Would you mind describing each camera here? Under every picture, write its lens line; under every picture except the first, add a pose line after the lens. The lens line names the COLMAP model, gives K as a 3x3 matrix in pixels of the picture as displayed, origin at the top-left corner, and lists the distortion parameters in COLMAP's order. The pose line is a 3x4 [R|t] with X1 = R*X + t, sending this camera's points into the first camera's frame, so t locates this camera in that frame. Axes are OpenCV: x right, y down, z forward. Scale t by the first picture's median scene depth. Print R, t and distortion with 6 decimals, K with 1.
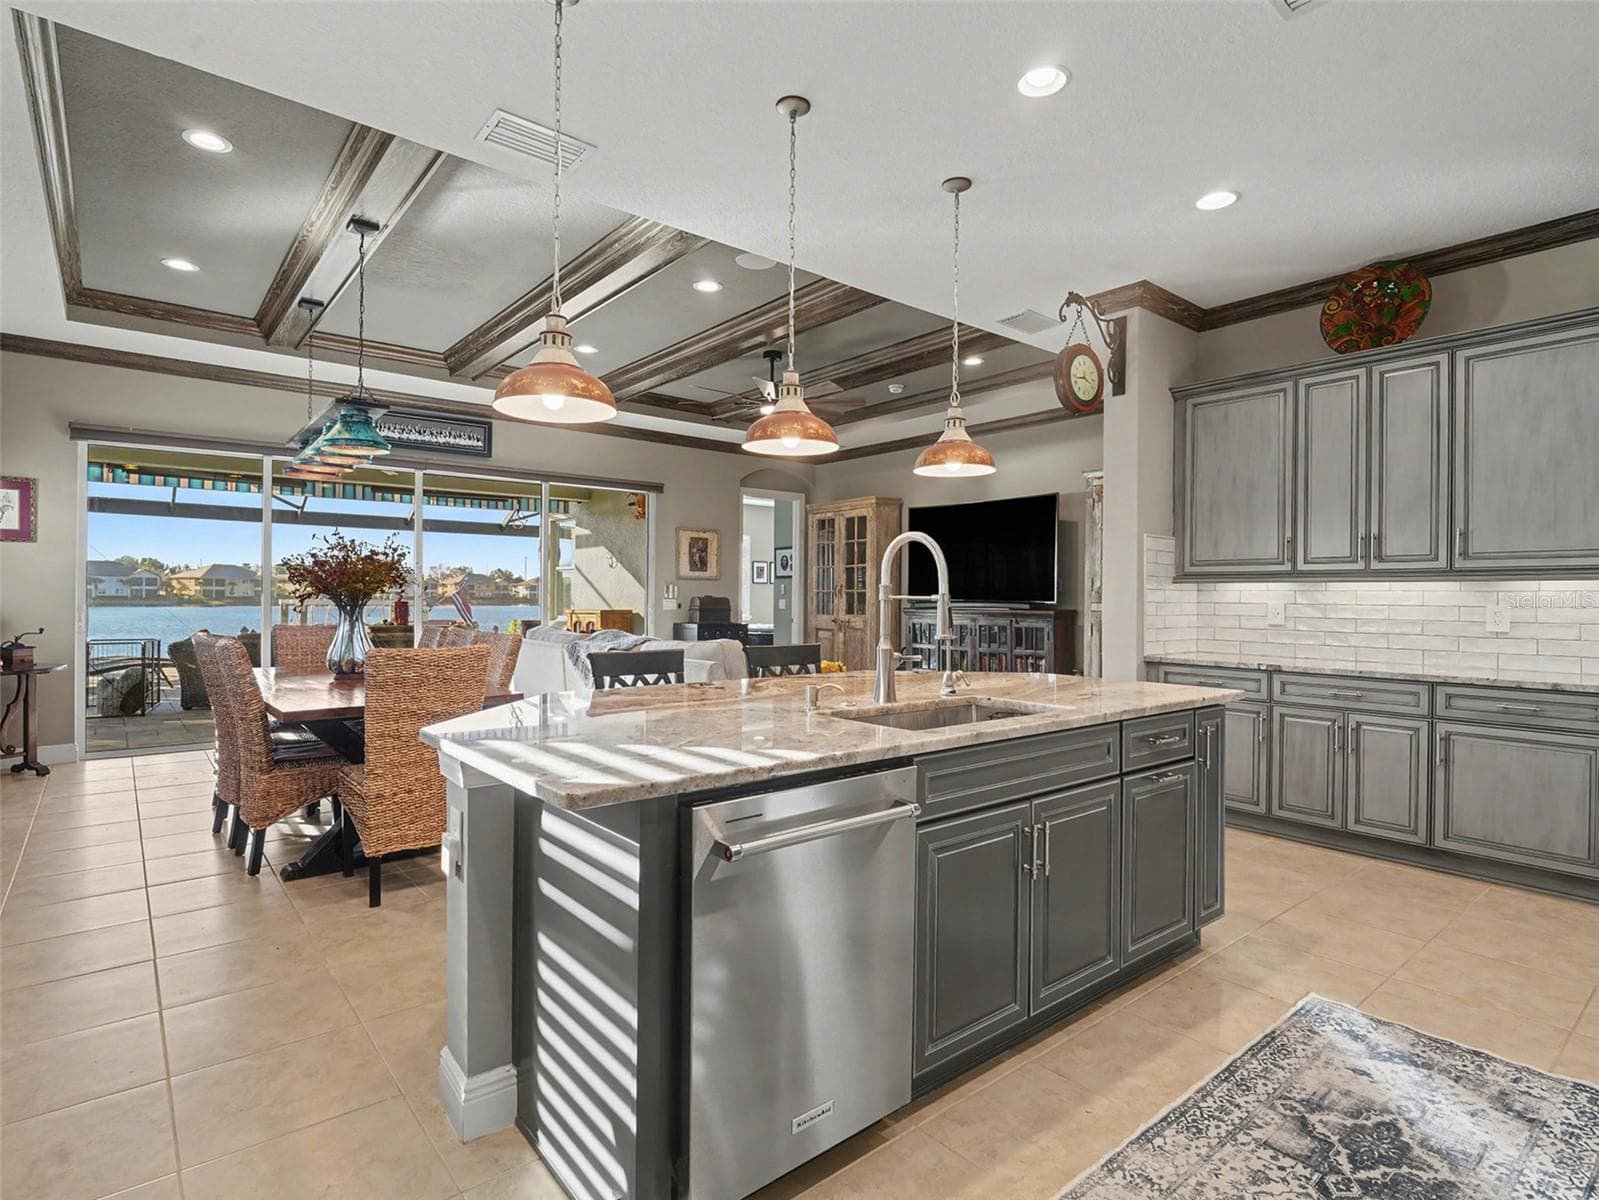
lens RADIAL K [[833.5, 0, 799.5], [0, 833.5, 599.9], [0, 0, 1]] dist [-0.001300, -0.005303]
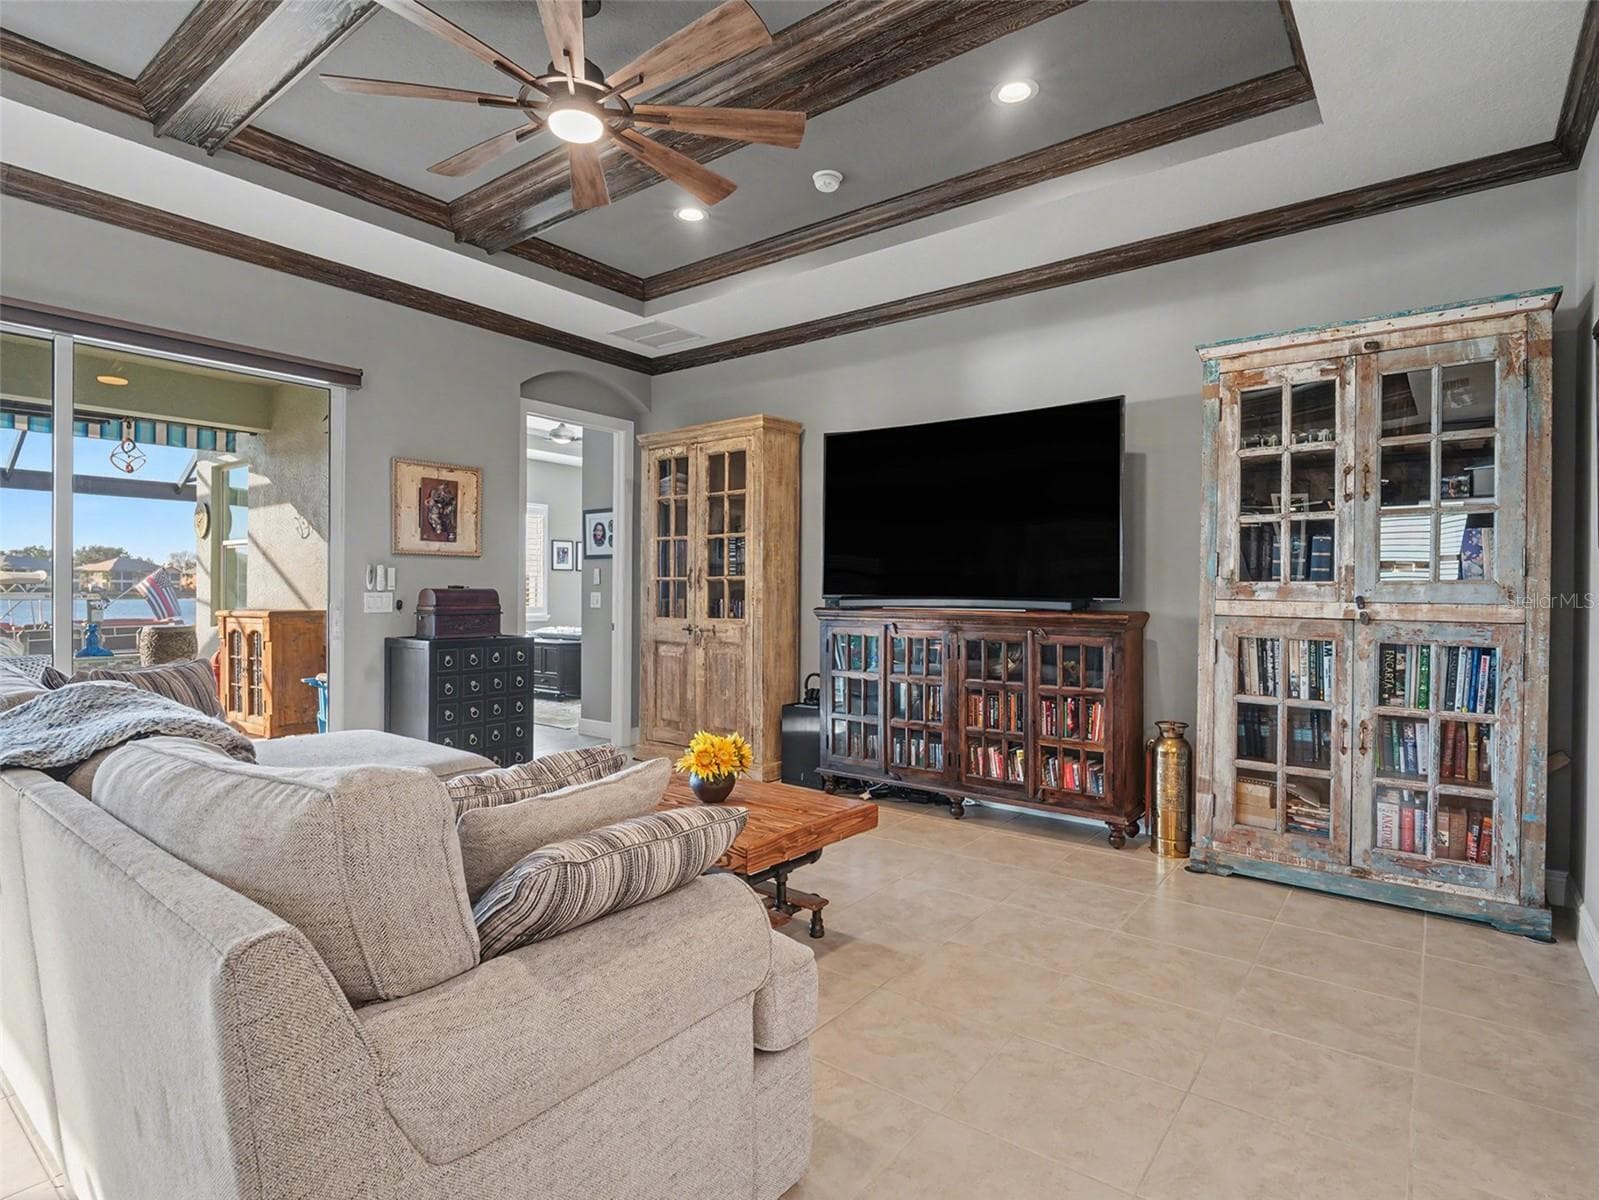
lens RADIAL K [[833.5, 0, 799.7], [0, 833.5, 603.5], [0, 0, 1]] dist [-0.001300, -0.005303]
pose [[0.974760, -0.003614, 0.223228, -0.013179], [0.000535, 0.999904, 0.013848, -0.001210], [-0.223257, -0.013379, 0.974668, 0.409145]]
